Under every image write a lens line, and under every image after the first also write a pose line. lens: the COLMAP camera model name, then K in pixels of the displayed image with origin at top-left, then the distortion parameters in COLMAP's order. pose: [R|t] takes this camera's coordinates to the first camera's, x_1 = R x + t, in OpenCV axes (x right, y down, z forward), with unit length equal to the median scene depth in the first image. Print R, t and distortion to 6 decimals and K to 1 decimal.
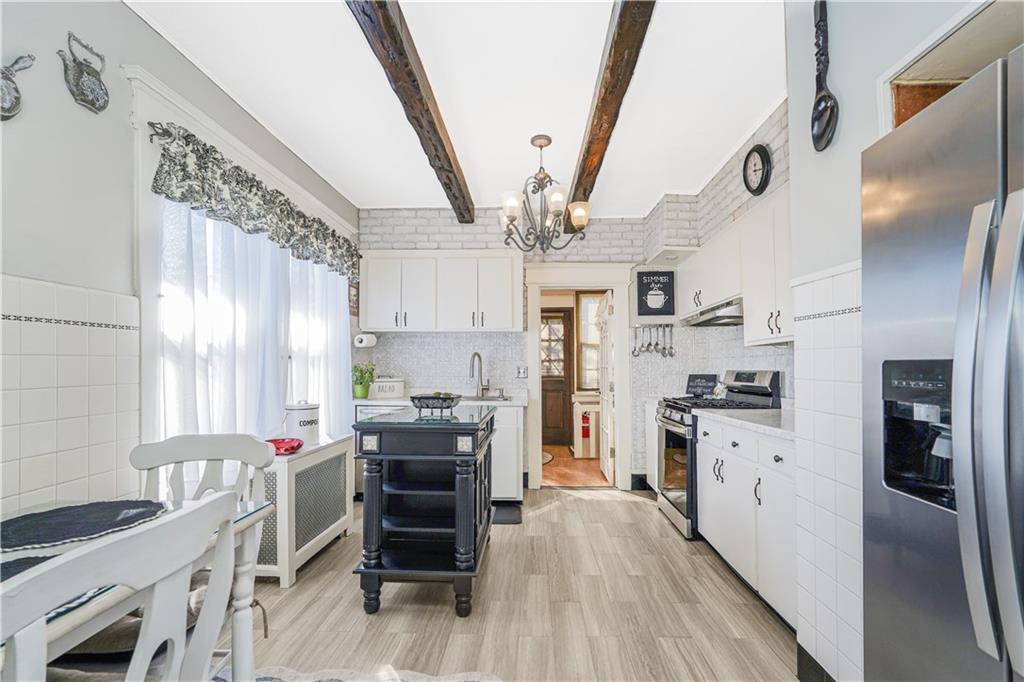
lens RADIAL K [[452.6, 0, 512.0], [0, 452.6, 341.0], [0, 0, 1]] dist [-0.014045, 0.009005]
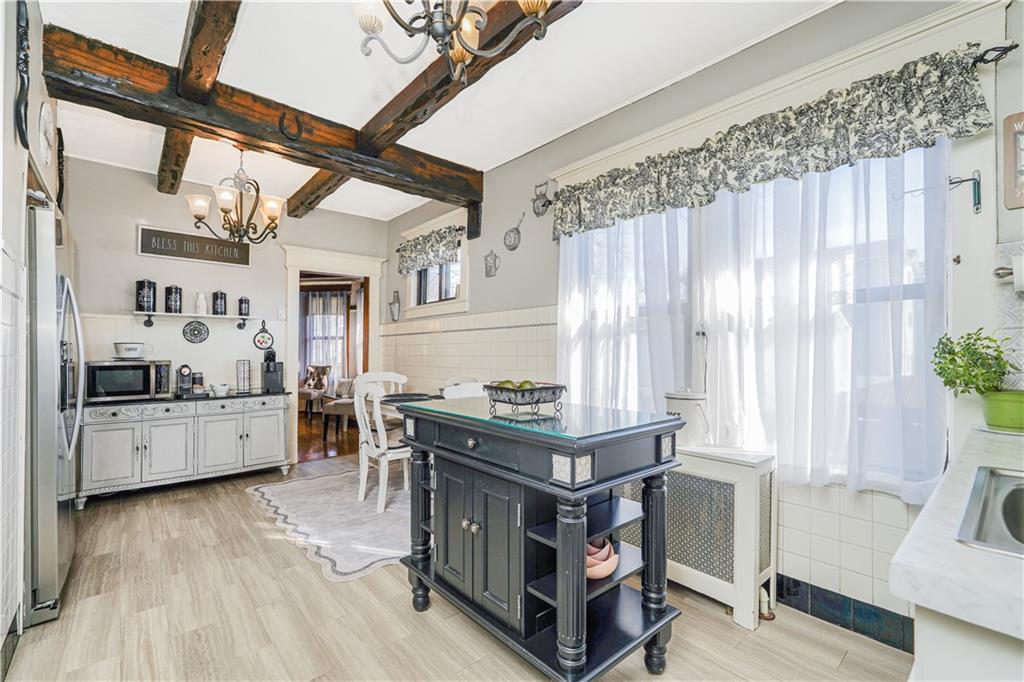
lens RADIAL K [[446.5, 0, 512.5], [0, 446.5, 351.7], [0, 0, 1]] dist [-0.012460, 0.000114]
pose [[-0.722923, 0.003027, -0.690922, 0.199395], [0.035624, 0.998824, -0.032898, 0.055935], [0.690010, -0.048396, -0.722180, 0.906850]]
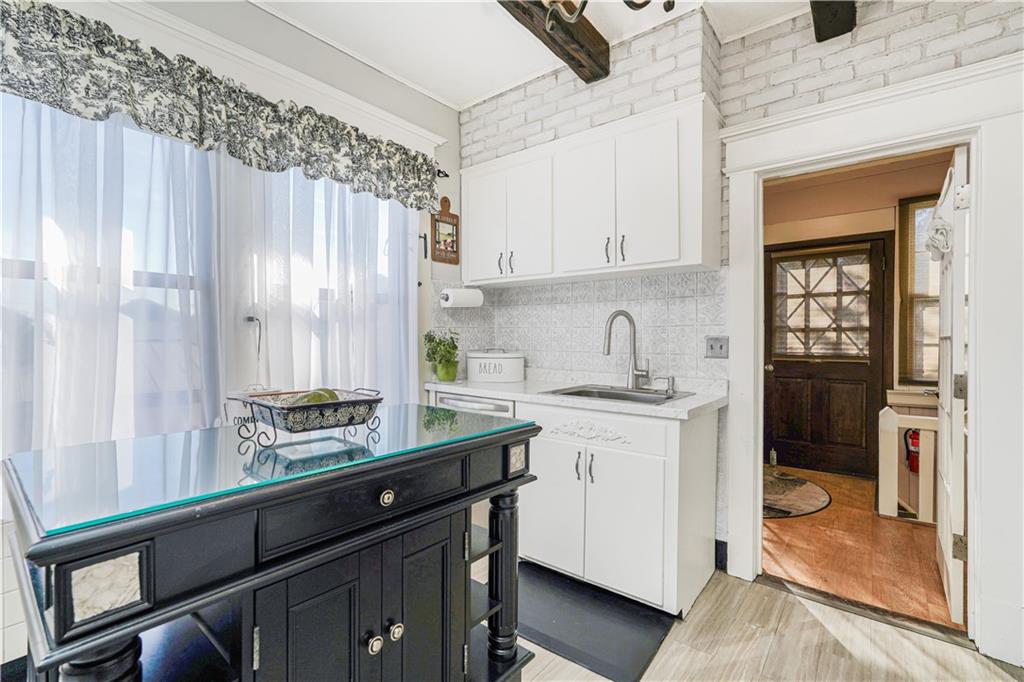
lens RADIAL K [[452.6, 0, 512.0], [0, 452.6, 341.0], [0, 0, 1]] dist [-0.014045, 0.009005]
pose [[0.801089, 0.011172, -0.598440, 0.150075], [0.024416, 0.998384, 0.051322, 0.030022], [0.598046, -0.055725, 0.799522, 0.467402]]
